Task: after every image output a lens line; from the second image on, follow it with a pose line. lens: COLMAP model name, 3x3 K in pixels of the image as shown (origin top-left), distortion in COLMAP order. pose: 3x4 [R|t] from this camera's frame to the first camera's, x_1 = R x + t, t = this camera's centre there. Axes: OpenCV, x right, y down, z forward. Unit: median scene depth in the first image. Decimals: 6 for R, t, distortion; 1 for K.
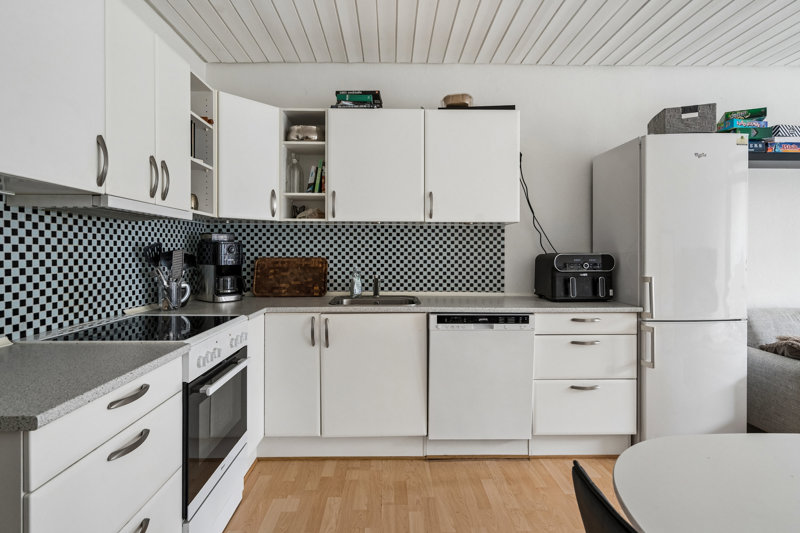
lens RADIAL K [[412.9, 0, 397.1], [0, 412.9, 253.9], [0, 0, 1]] dist [0.001285, 0.000390]
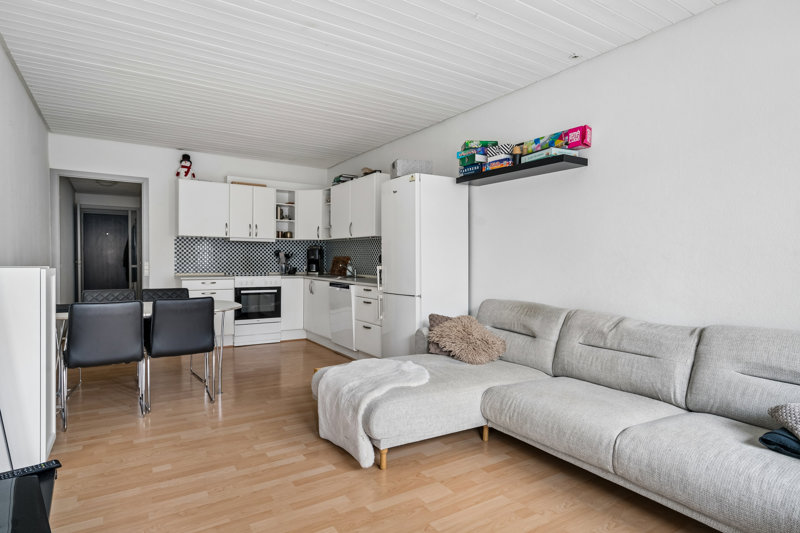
lens RADIAL K [[439.8, 0, 400.0], [0, 439.8, 266.5], [0, 0, 1]] dist [0.003550, 0.000233]
pose [[0.528131, 0.020253, -0.848922, 2.150142], [-0.013364, 0.999790, 0.015538, 0.025314], [0.849058, 0.003139, 0.528290, 0.103265]]
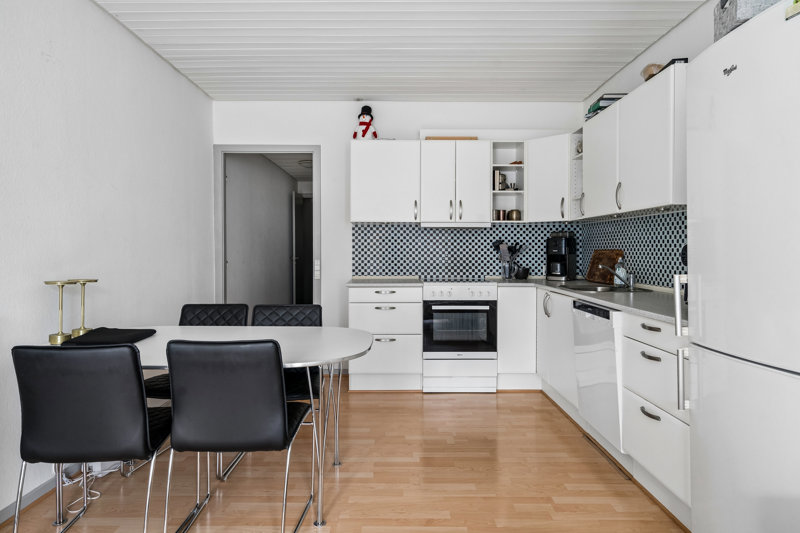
lens RADIAL K [[506.1, 0, 394.6], [0, 506.1, 254.6], [0, 0, 1]] dist [0.003440, 0.002244]
pose [[-0.019190, 0.009732, -0.999768, 1.415458], [-0.005190, 0.999938, 0.009833, 0.014728], [0.999802, 0.005377, -0.019138, 0.528919]]
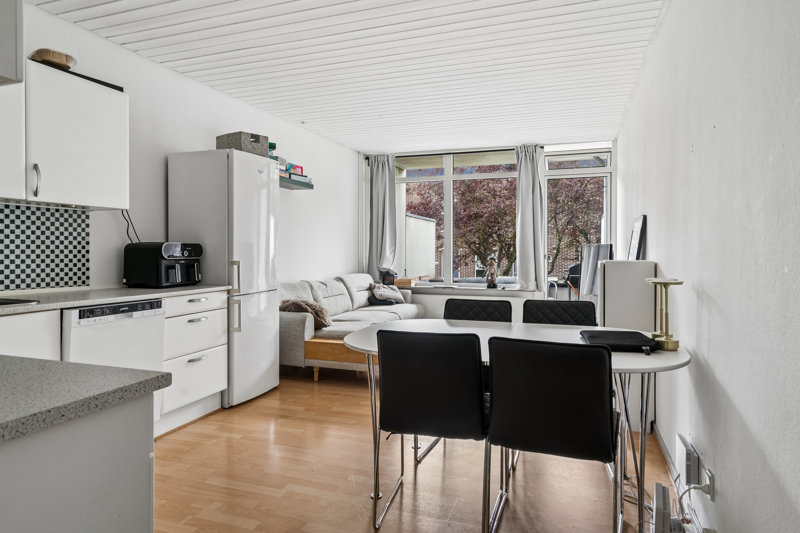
lens RADIAL K [[487.3, 0, 399.0], [0, 487.3, 251.0], [0, 0, 1]] dist [-0.001677, -0.000821]
pose [[0.350753, -0.002904, 0.936464, -0.610572], [0.005707, 0.999983, 0.000964, 0.026062], [-0.936451, 0.005006, 0.350764, 0.001310]]
